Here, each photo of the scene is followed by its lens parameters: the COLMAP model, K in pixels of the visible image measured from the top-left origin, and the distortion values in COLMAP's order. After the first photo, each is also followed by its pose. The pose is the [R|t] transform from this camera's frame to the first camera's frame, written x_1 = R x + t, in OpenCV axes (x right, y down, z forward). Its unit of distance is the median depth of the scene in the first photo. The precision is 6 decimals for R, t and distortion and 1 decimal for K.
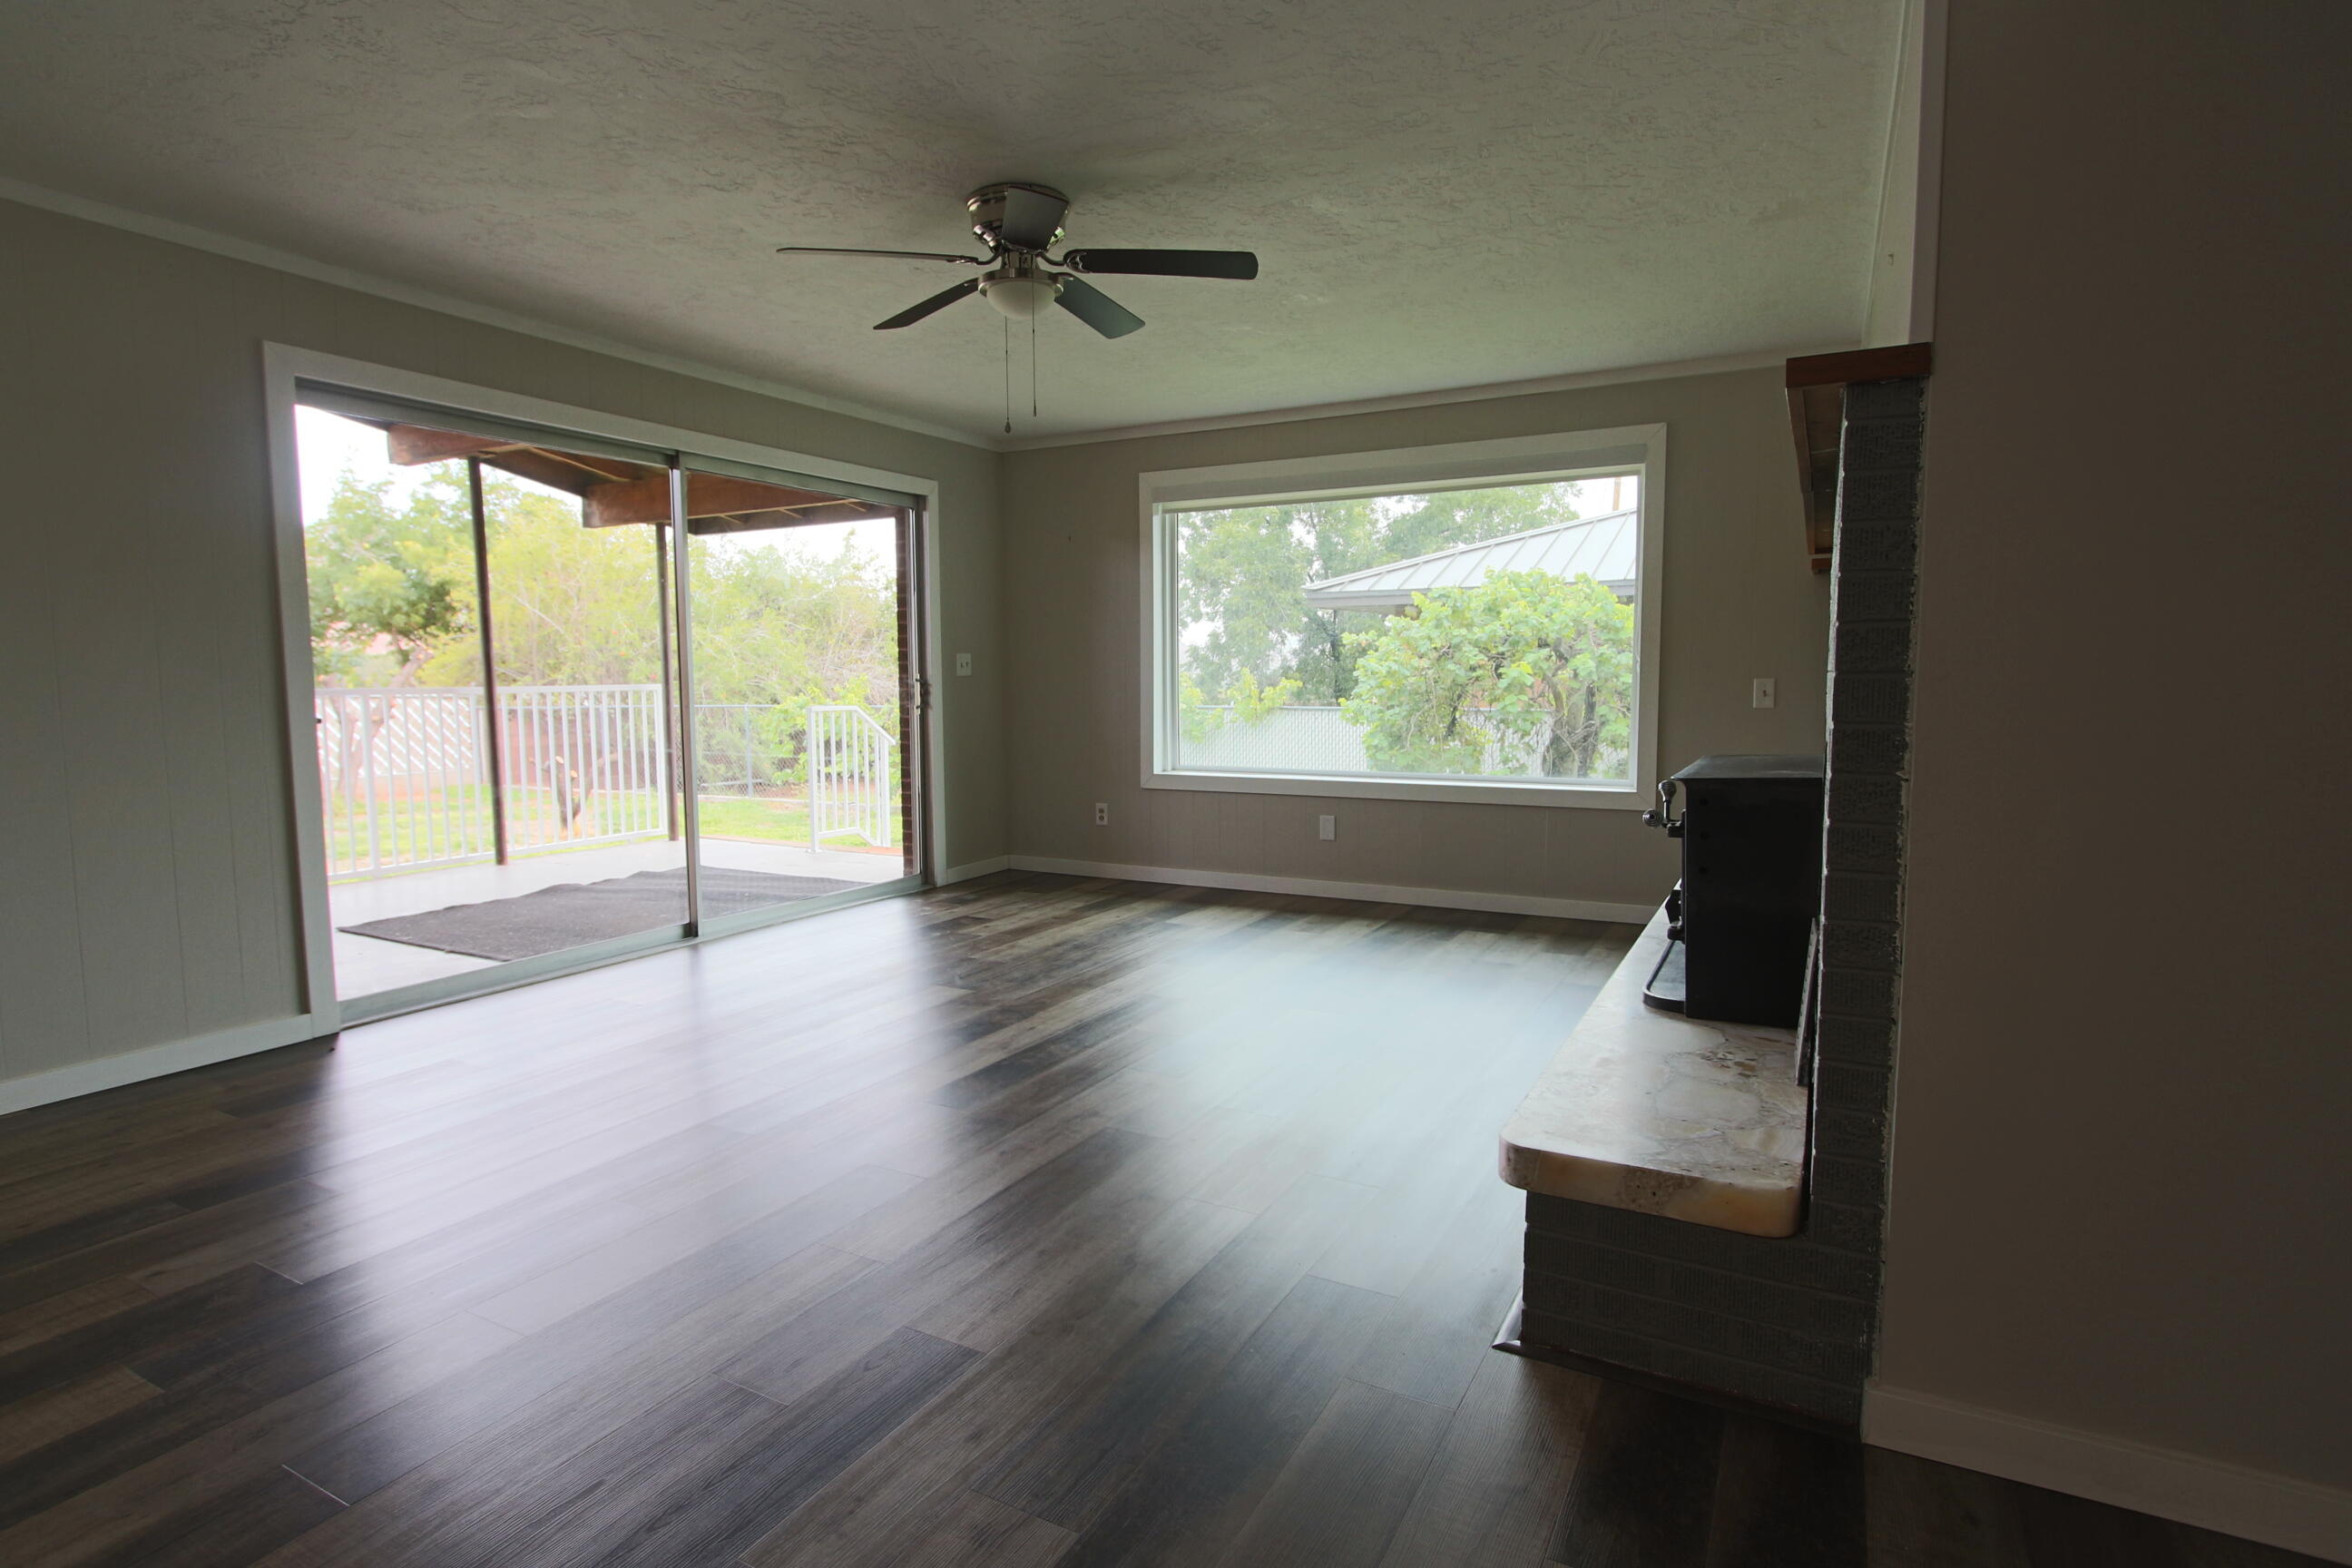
lens RADIAL K [[1217.5, 0, 1149.6], [0, 1217.5, 788.0], [0, 0, 1]] dist [-0.024902, 0.011349]
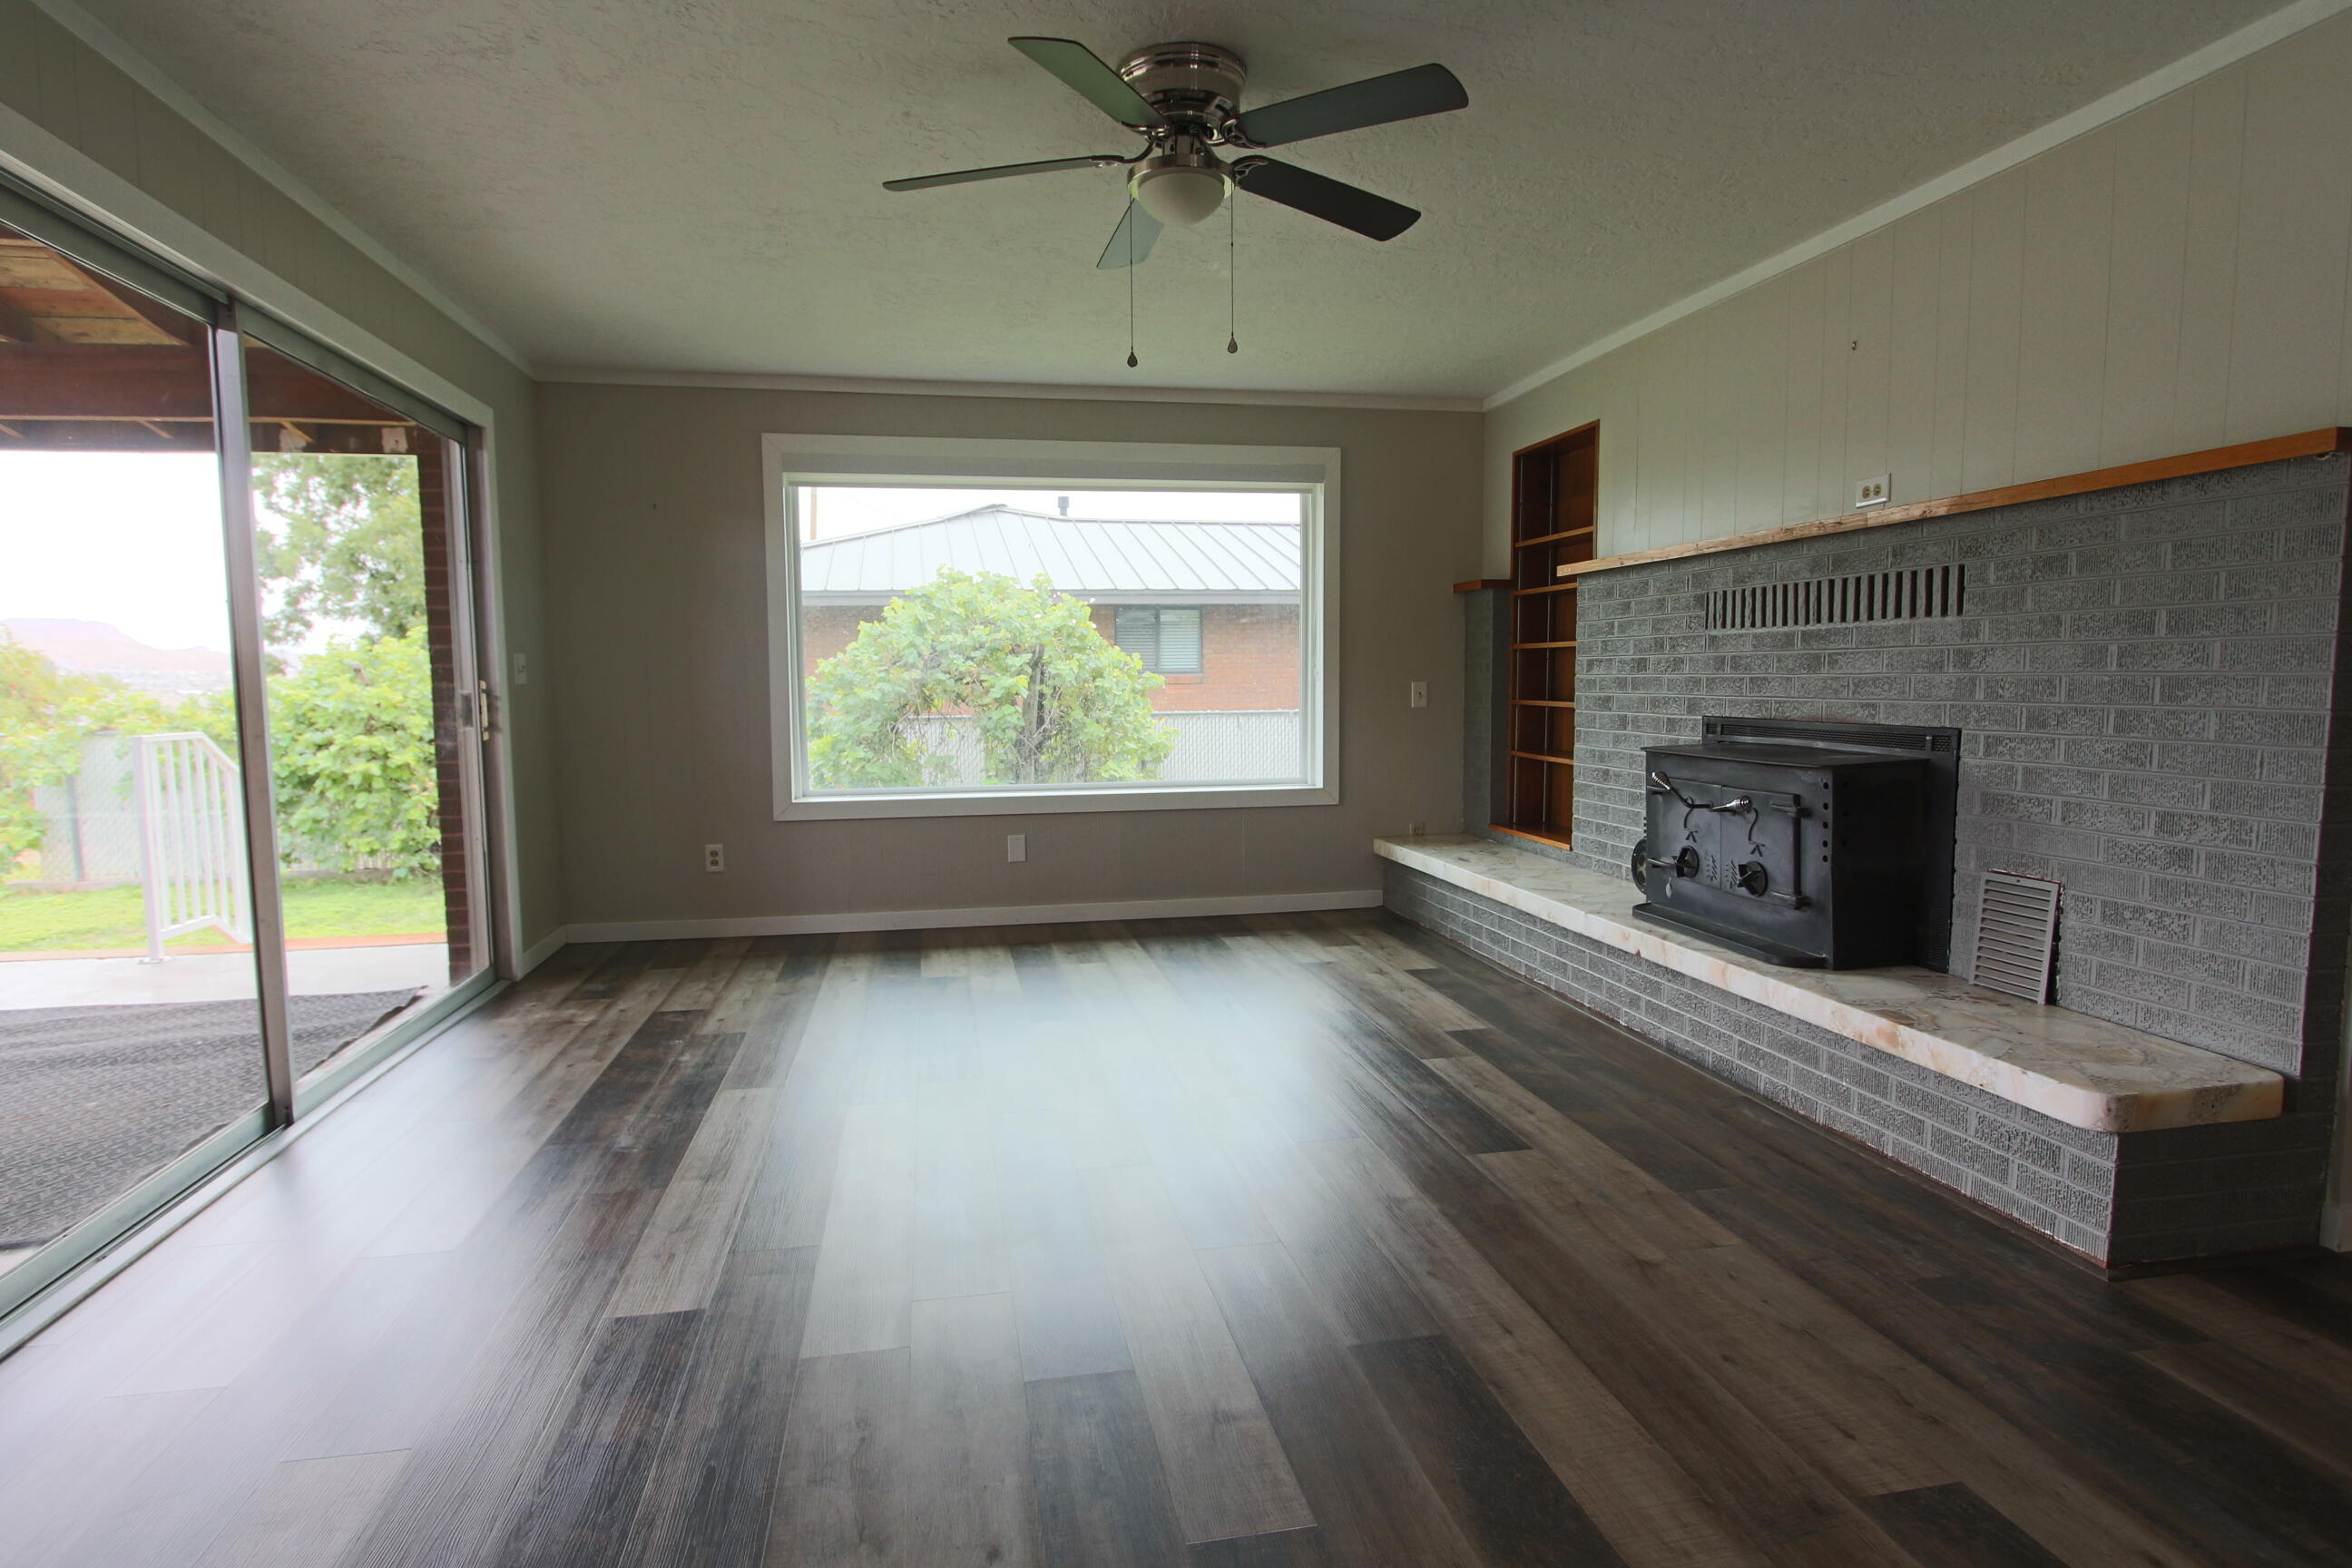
lens RADIAL K [[1217.5, 0, 1149.6], [0, 1217.5, 788.0], [0, 0, 1]] dist [-0.024902, 0.011349]
pose [[0.771083, -0.059069, 0.633989, -0.386988], [0.063678, 0.997850, 0.015523, -0.022228], [-0.633542, 0.028402, 0.773186, 0.252275]]
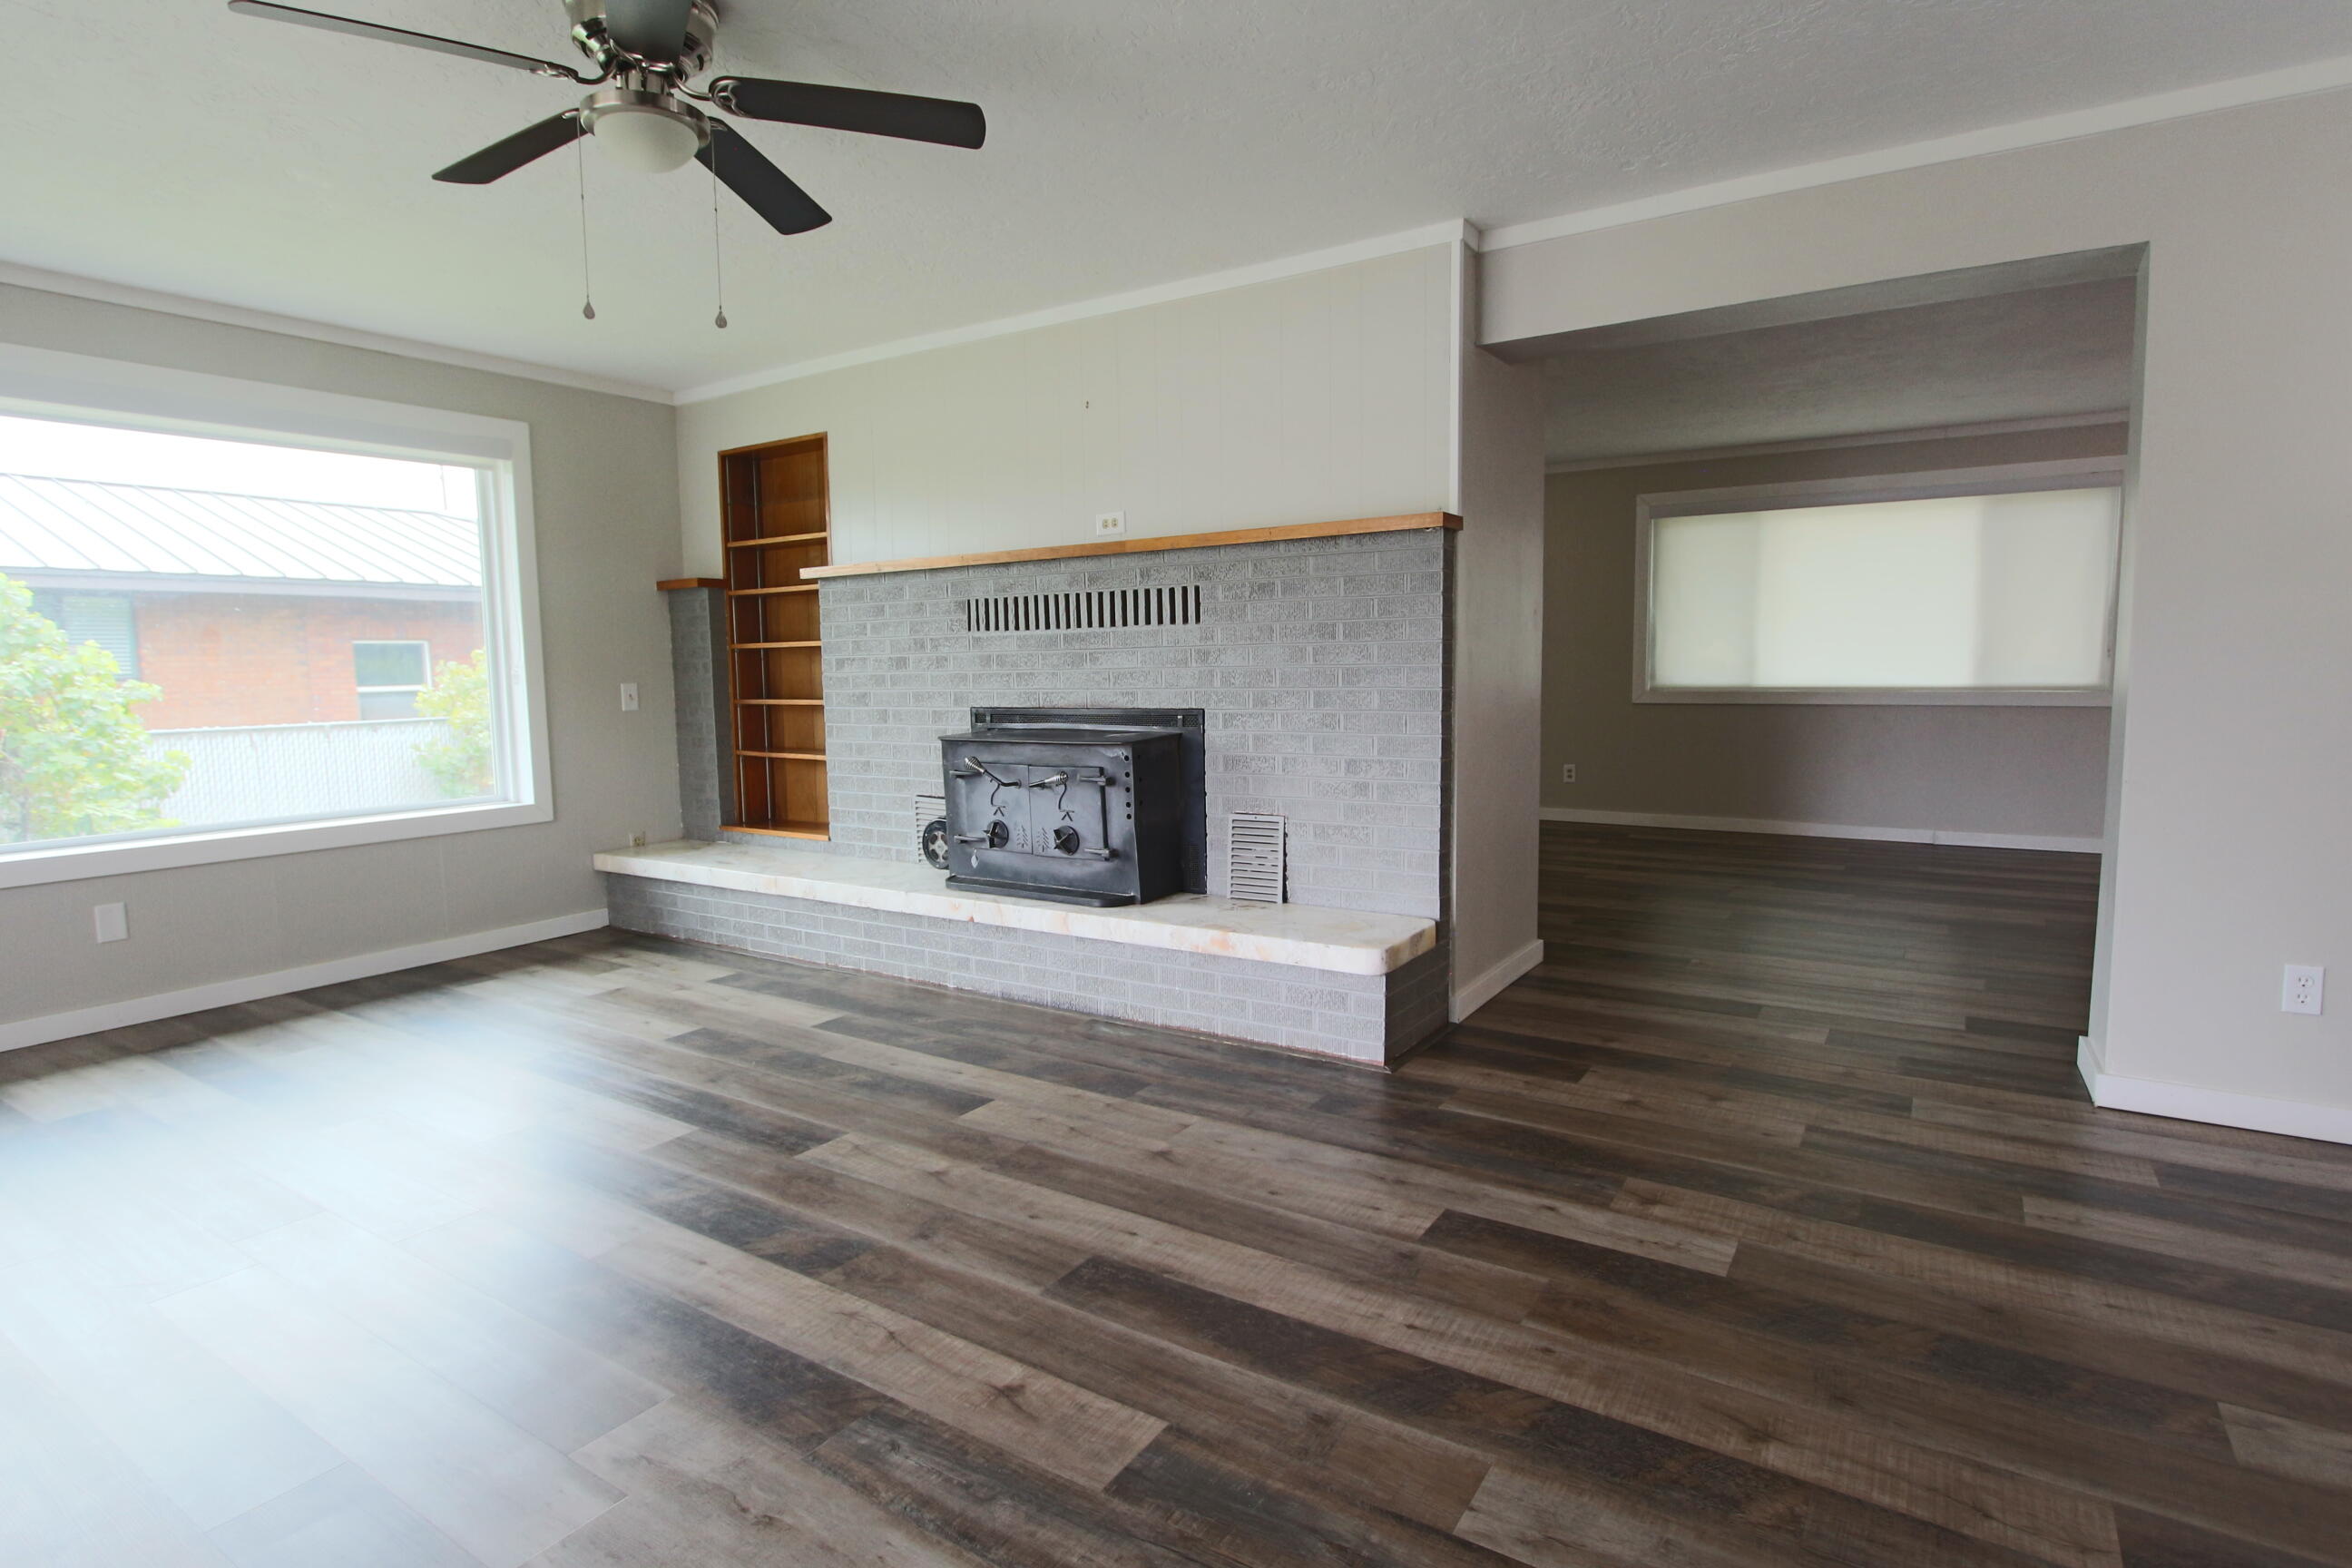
lens RADIAL K [[1217.5, 0, 1149.6], [0, 1217.5, 788.0], [0, 0, 1]] dist [-0.024902, 0.011349]
pose [[0.076999, -0.095535, 0.992444, -0.491455], [0.109516, 0.990186, 0.086820, -0.037420], [-0.990998, 0.102004, 0.086706, 0.416875]]
